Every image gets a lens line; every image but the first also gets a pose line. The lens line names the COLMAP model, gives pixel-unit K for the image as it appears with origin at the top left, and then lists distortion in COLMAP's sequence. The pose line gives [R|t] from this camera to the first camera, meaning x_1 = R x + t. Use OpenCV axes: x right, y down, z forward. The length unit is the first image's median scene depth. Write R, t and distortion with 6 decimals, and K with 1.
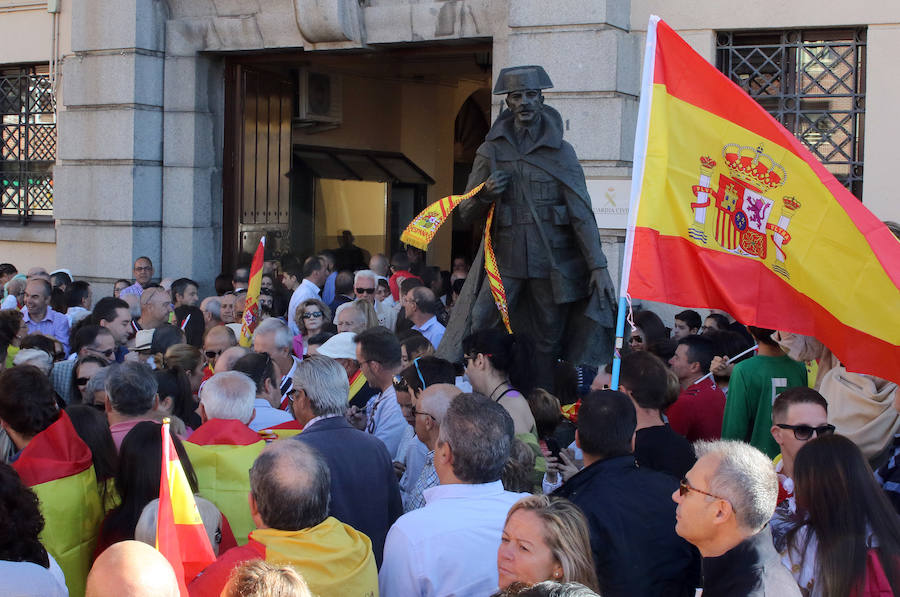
lens RADIAL K [[1373.5, 0, 449.0], [0, 1373.5, 300.2], [0, 0, 1]] dist [-0.190568, 0.000000]
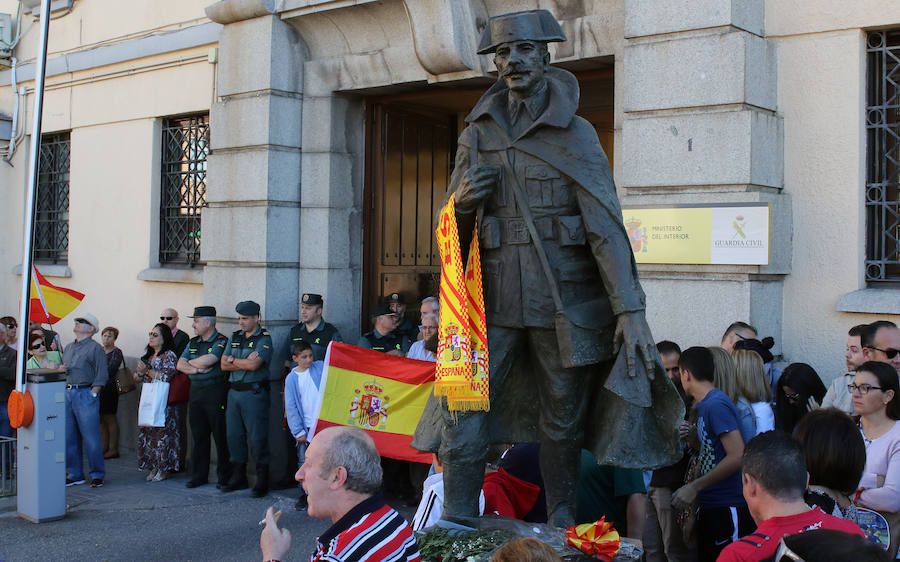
lens RADIAL K [[1087.1, 0, 457.4], [0, 1087.1, 263.8], [0, 0, 1]] dist [-0.142944, 0.000000]
pose [[0.977143, -0.004788, -0.212530, 0.078314], [-0.009320, 0.997820, -0.065331, -0.007023], [0.212380, 0.065819, 0.974968, 0.278377]]
